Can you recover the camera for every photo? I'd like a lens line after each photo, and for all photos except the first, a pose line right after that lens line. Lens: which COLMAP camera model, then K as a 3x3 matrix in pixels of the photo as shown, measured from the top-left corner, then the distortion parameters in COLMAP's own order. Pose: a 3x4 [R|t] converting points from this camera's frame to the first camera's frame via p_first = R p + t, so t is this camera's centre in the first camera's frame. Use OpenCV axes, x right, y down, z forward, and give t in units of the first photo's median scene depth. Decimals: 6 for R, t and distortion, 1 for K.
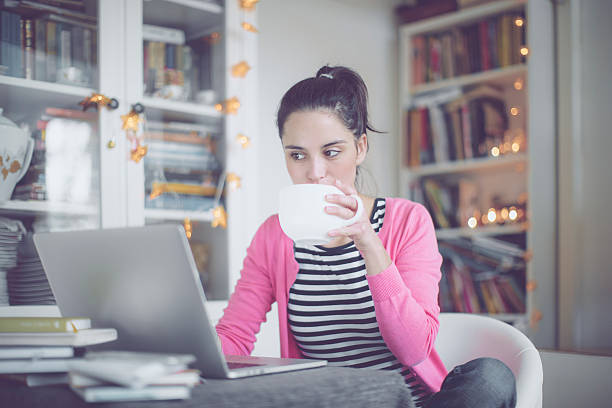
lens RADIAL K [[999.8, 0, 302.6], [0, 999.8, 317.0], [0, 0, 1]] dist [-0.020344, 0.116193]
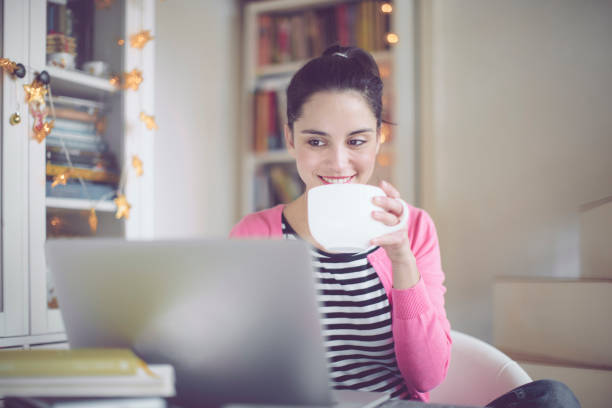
lens RADIAL K [[1009.4, 0, 236.1], [0, 1009.4, 231.0], [0, 0, 1]] dist [0.007345, -0.027455]
pose [[0.960599, 0.010467, 0.277741, -0.223148], [0.006812, 0.998104, -0.061177, -0.025016], [-0.277855, 0.060658, 0.958706, 0.136854]]
